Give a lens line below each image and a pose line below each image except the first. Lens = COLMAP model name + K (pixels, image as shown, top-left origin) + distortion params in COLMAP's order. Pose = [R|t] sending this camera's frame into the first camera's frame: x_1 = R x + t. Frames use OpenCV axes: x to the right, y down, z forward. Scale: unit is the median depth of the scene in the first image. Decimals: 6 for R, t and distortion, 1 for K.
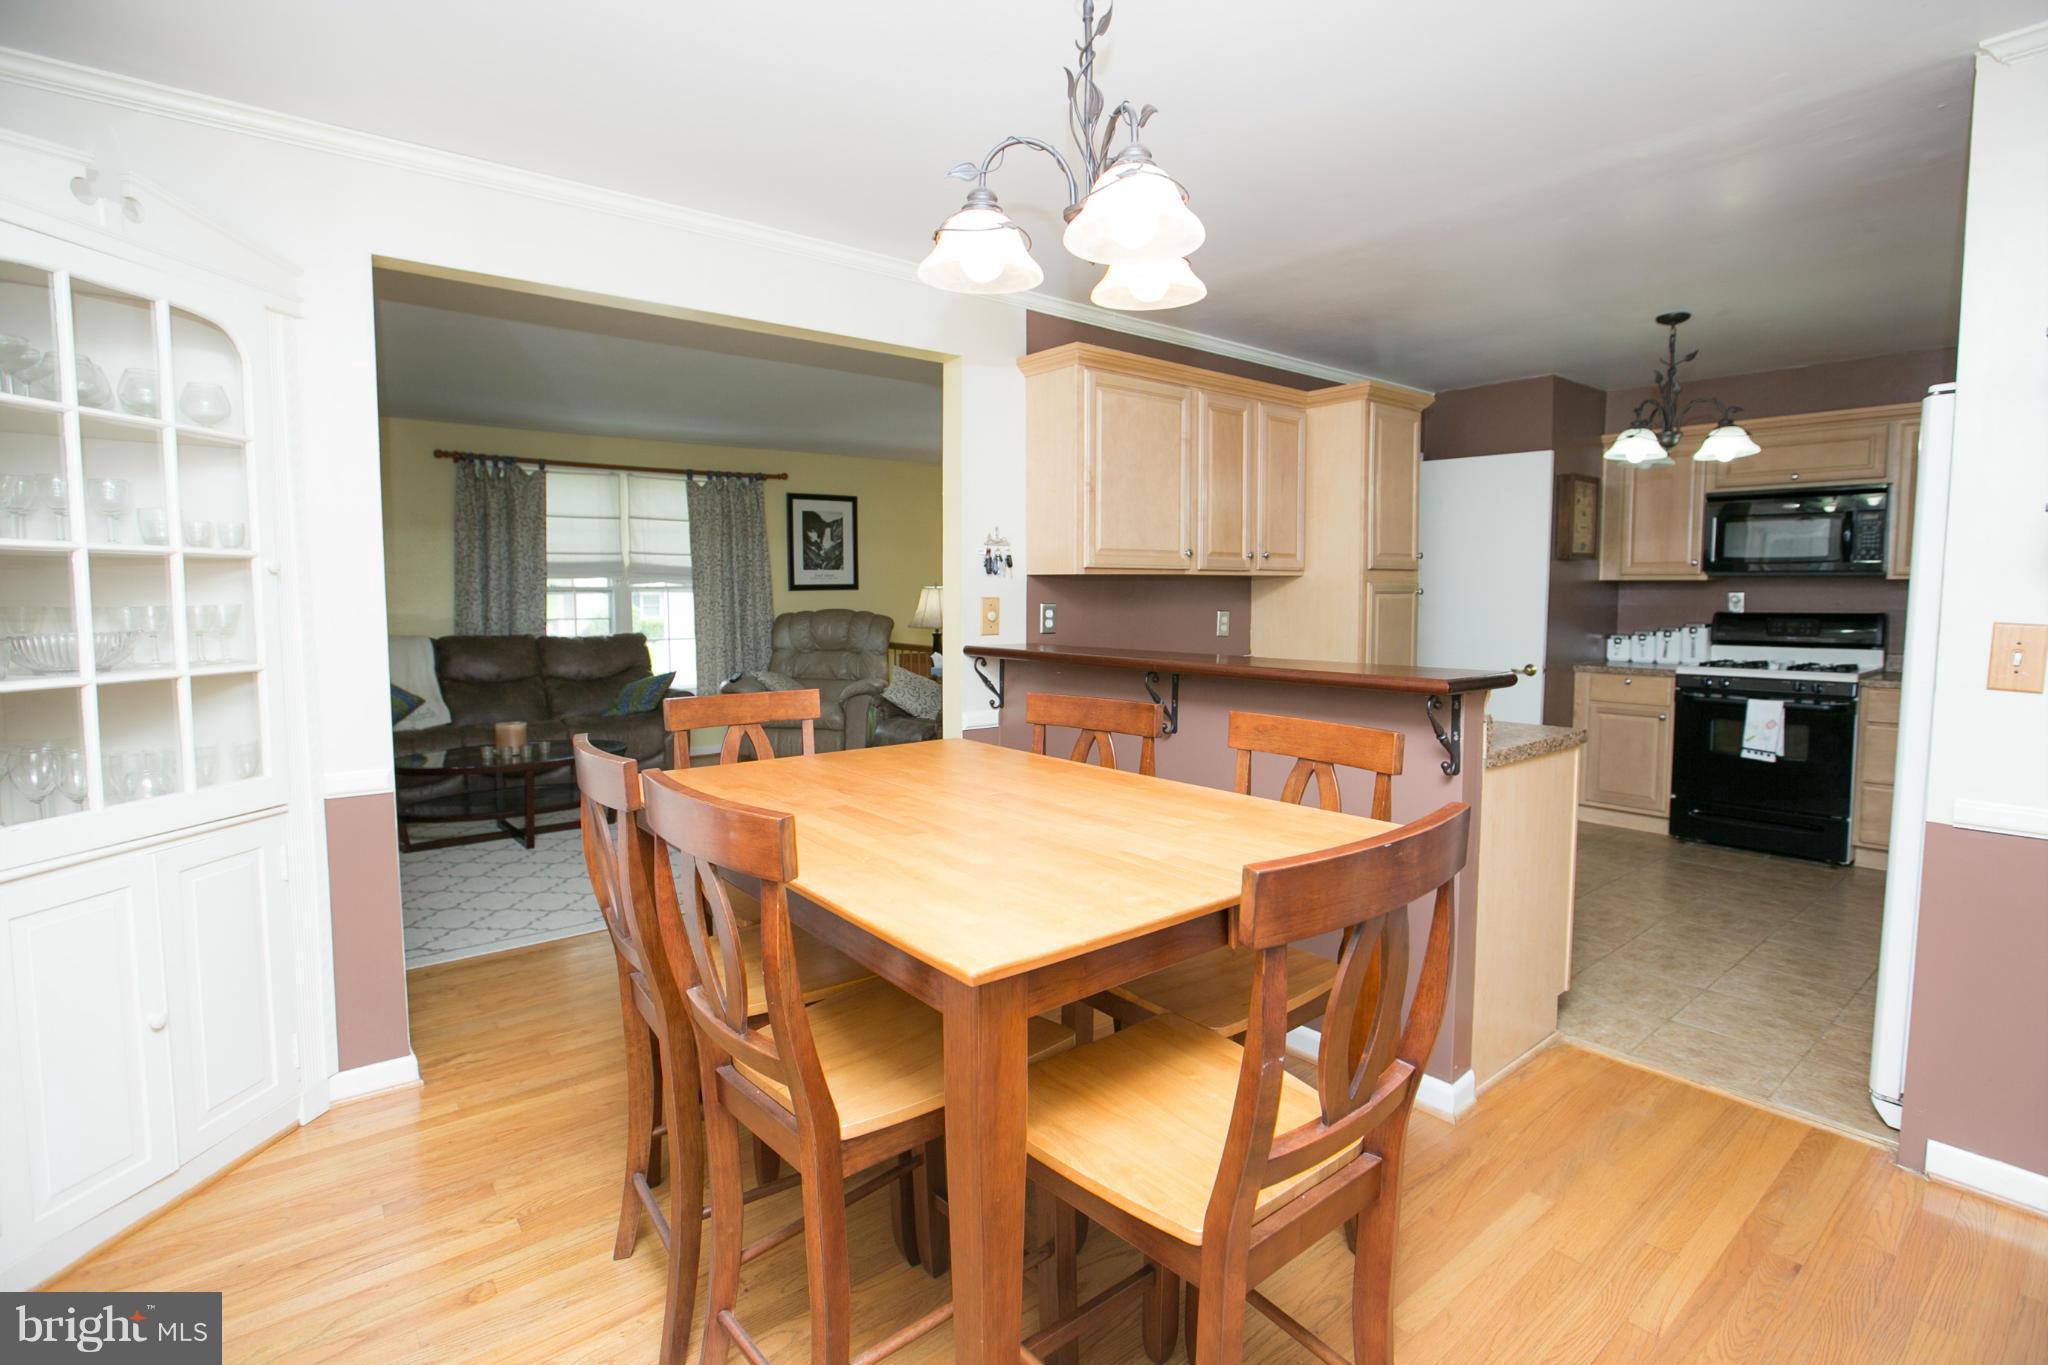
lens RADIAL K [[995.6, 0, 1054.7], [0, 995.6, 662.4], [0, 0, 1]] dist [-0.064297, 0.029260]
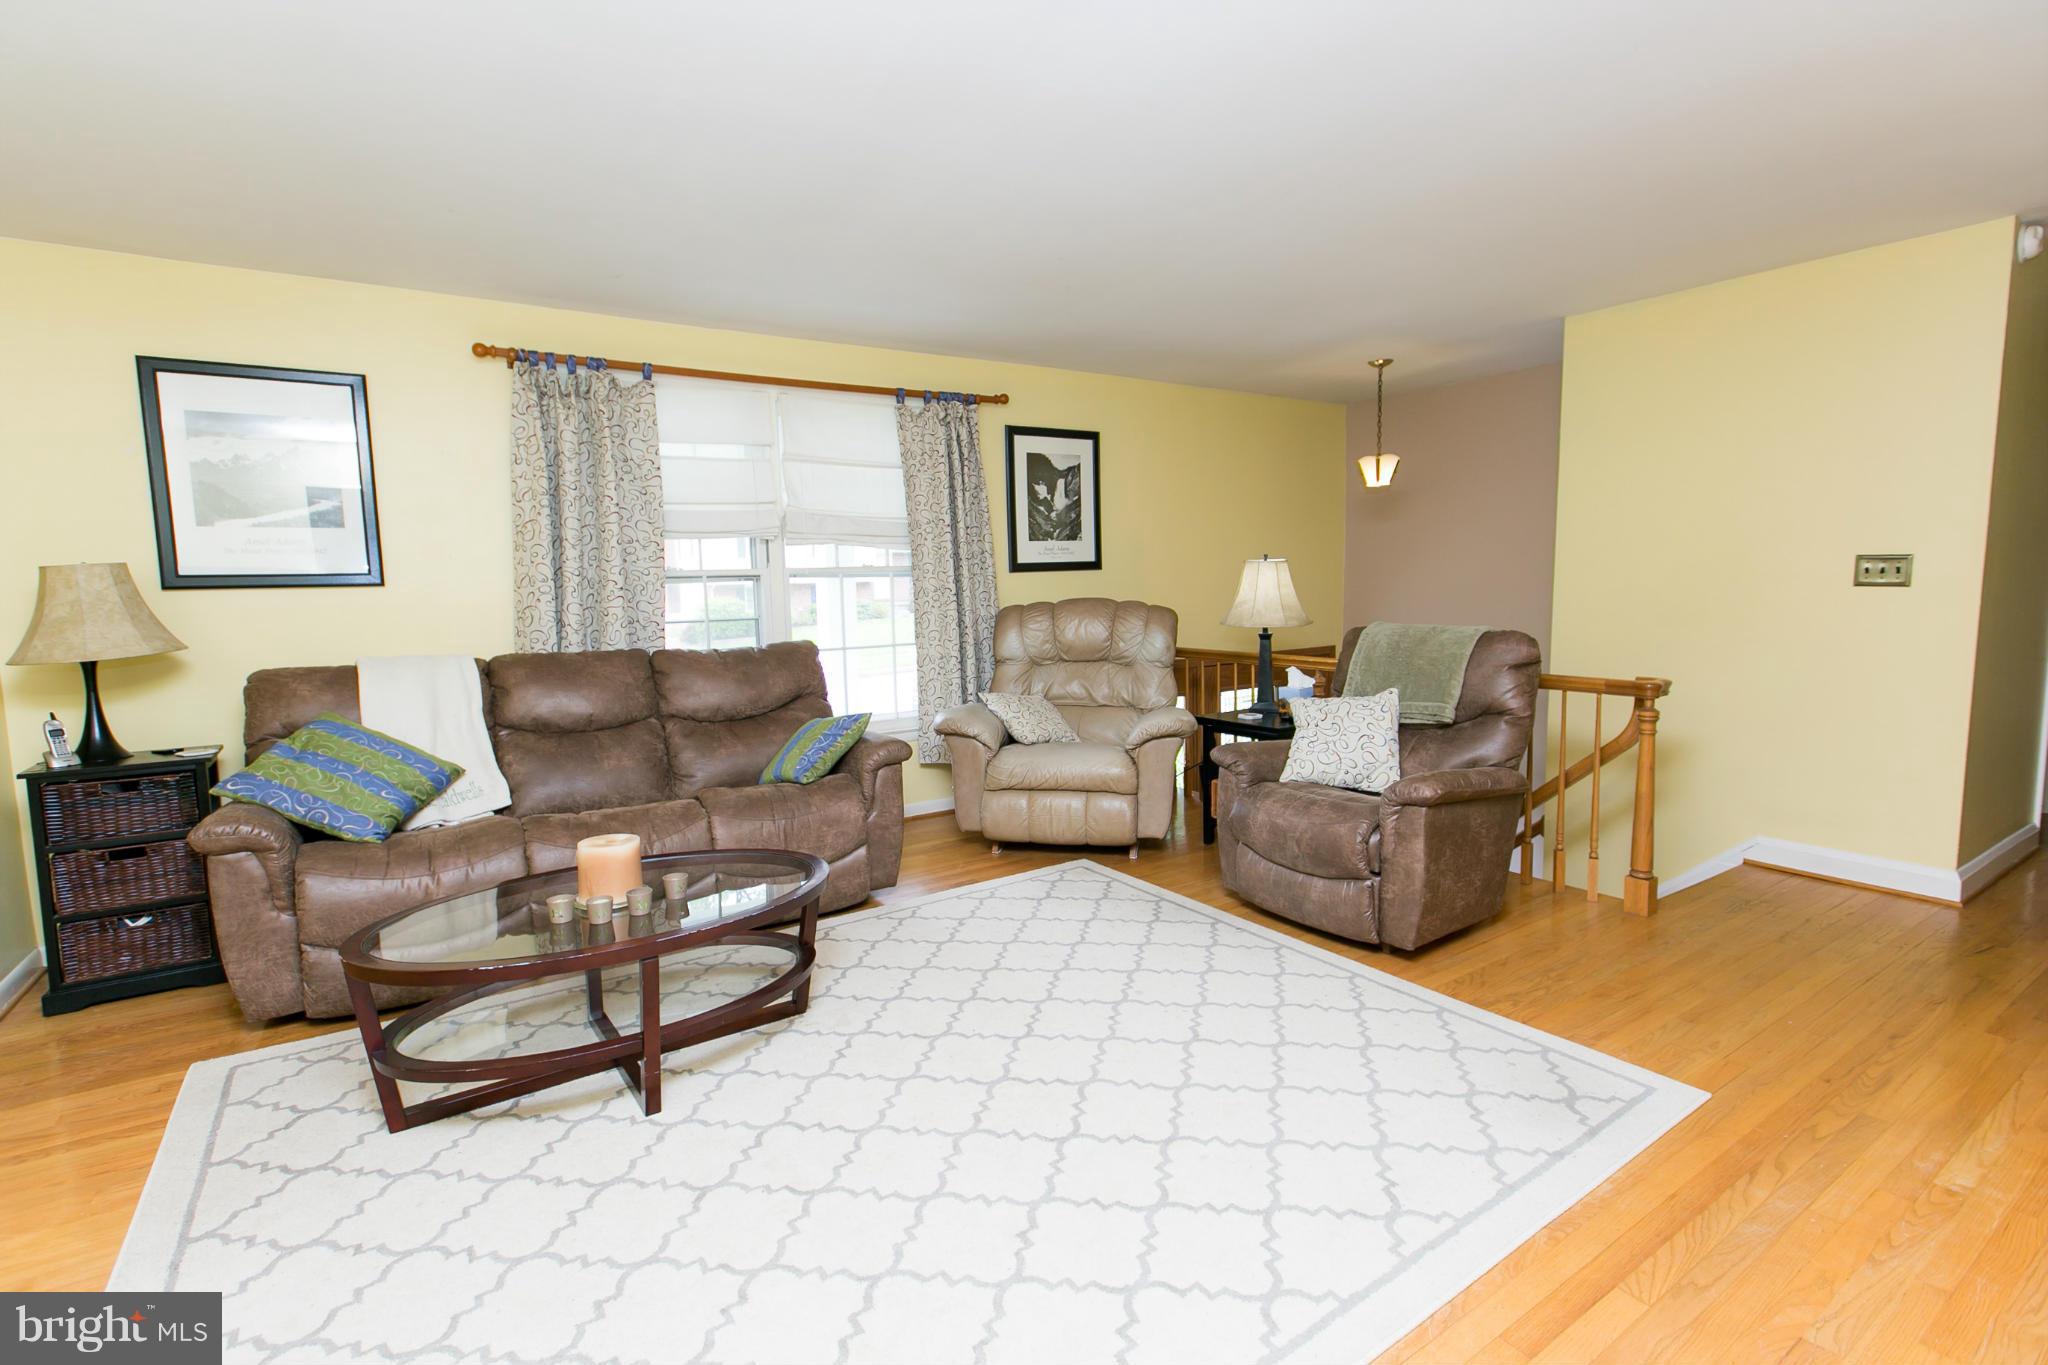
lens RADIAL K [[985.7, 0, 1044.0], [0, 985.7, 675.3], [0, 0, 1]] dist [0.001413, -0.000002]
pose [[0.994666, -0.013934, -0.102206, -0.360874], [0.016504, 0.999567, 0.024345, -0.036892], [0.101823, -0.025902, 0.994465, 0.676943]]
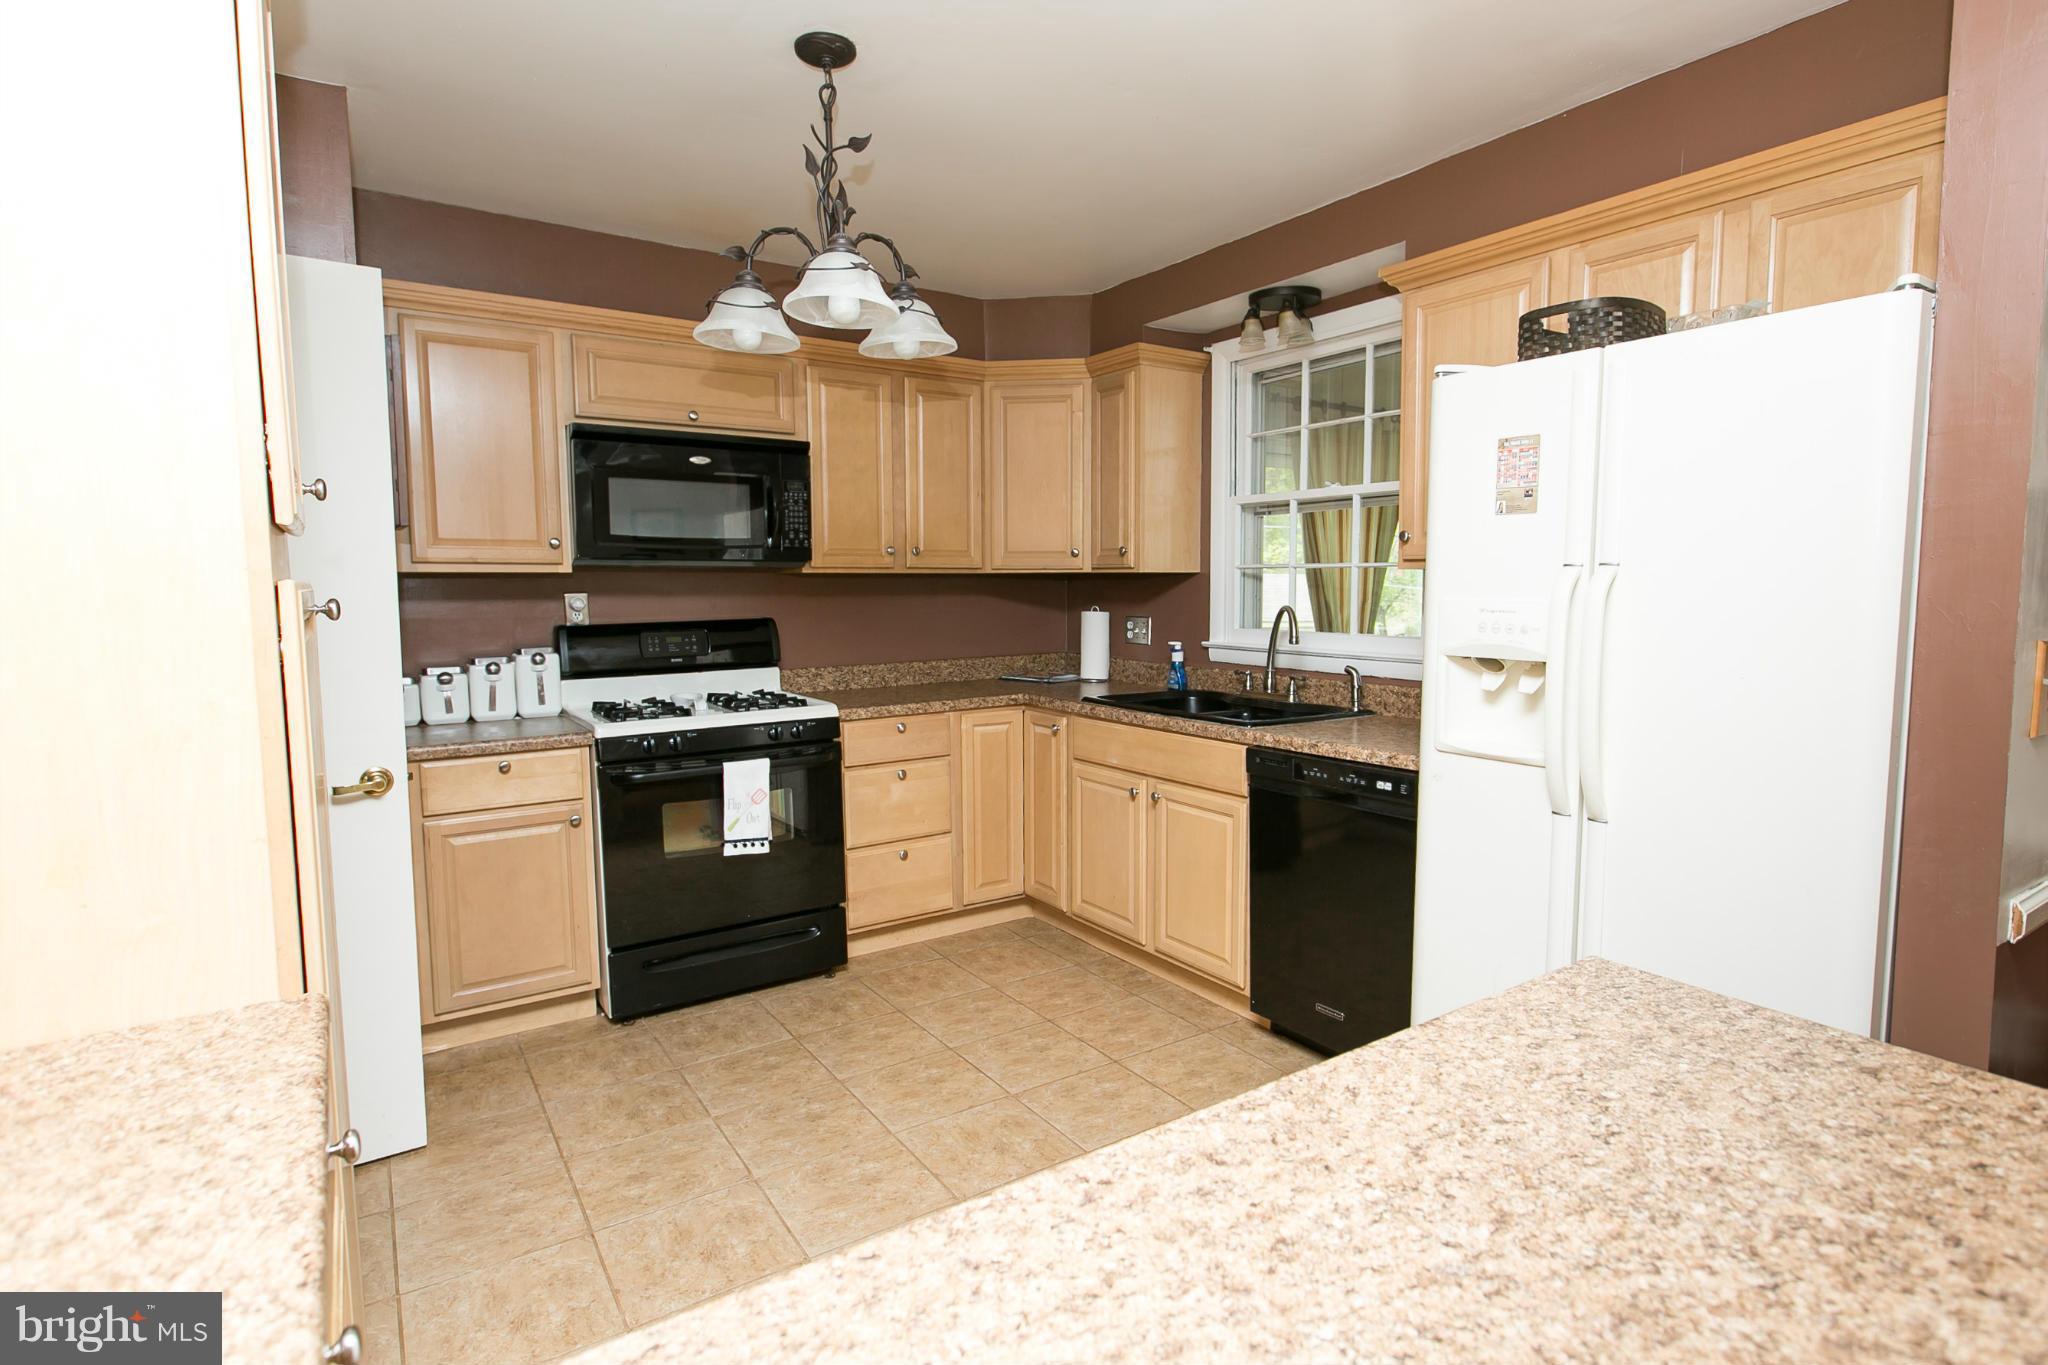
lens RADIAL K [[1041.9, 0, 1065.5], [0, 1041.9, 676.8], [0, 0, 1]] dist [0.000145, -0.000035]
pose [[0.101370, -0.093256, 0.990468, 0.087022], [0.076289, 0.993394, 0.085724, -0.070032], [-0.991919, 0.066872, 0.107815, 0.834815]]
